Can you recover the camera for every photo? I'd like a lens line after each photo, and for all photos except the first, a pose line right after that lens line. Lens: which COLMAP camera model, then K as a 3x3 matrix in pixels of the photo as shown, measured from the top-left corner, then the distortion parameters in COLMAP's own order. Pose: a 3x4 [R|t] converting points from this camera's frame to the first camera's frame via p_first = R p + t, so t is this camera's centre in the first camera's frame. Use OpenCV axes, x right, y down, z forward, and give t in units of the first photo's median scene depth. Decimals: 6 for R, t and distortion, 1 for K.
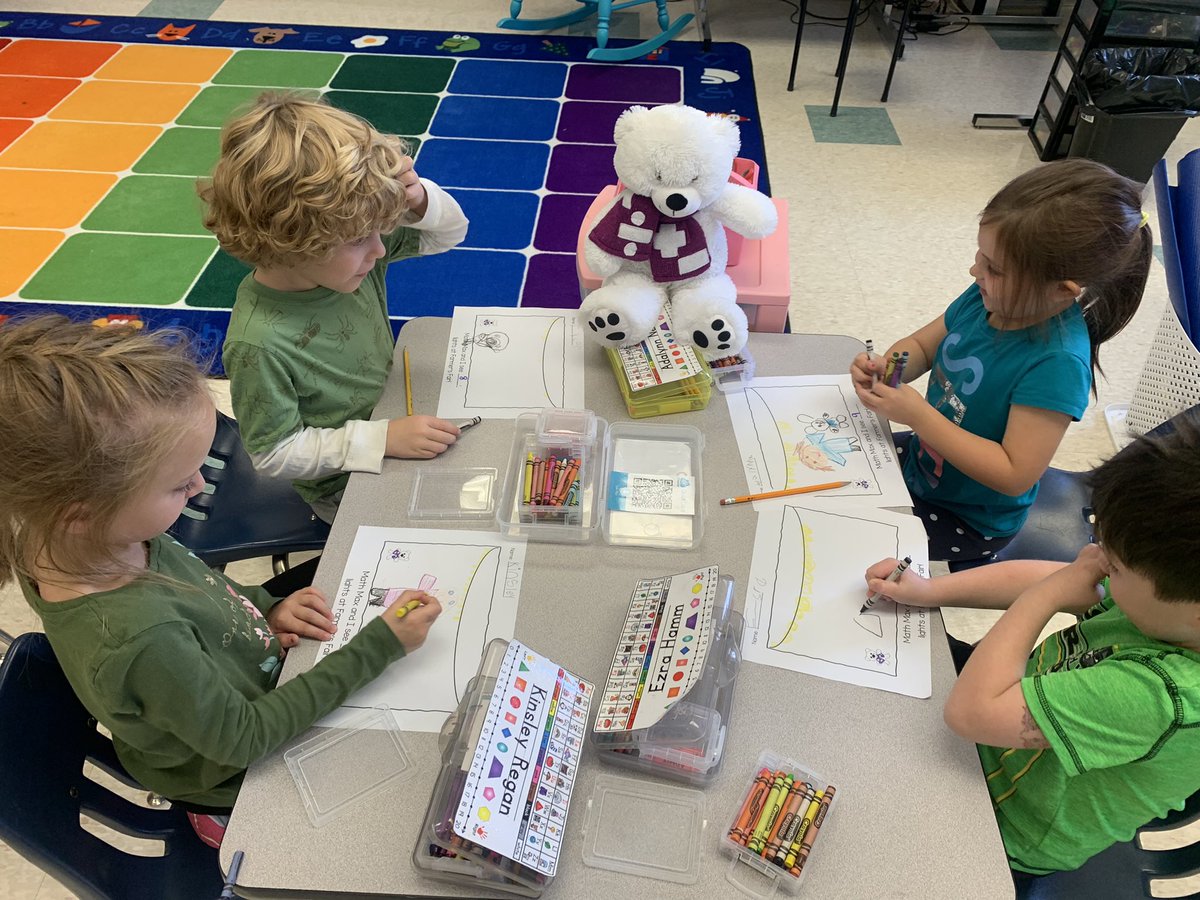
lens RADIAL K [[909.1, 0, 602.9], [0, 909.1, 456.4], [0, 0, 1]] dist [0.009661, -0.004430]
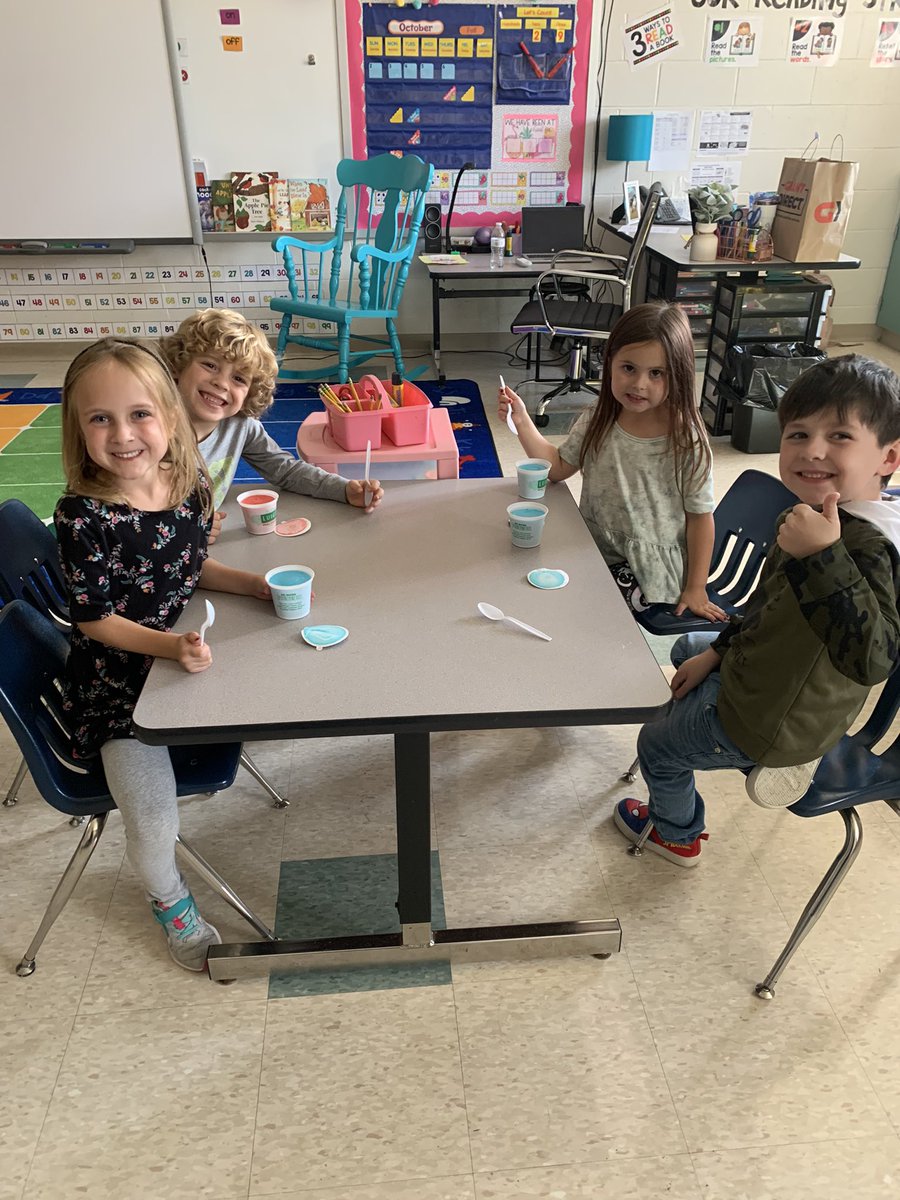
lens RADIAL K [[909.1, 0, 453.0], [0, 909.1, 609.7], [0, 0, 1]] dist [0.009661, -0.004430]
pose [[0.993631, -0.077437, 0.081860, 0.004167], [0.096144, 0.961490, -0.257477, 0.163838], [-0.058770, 0.263707, 0.962811, -0.103181]]
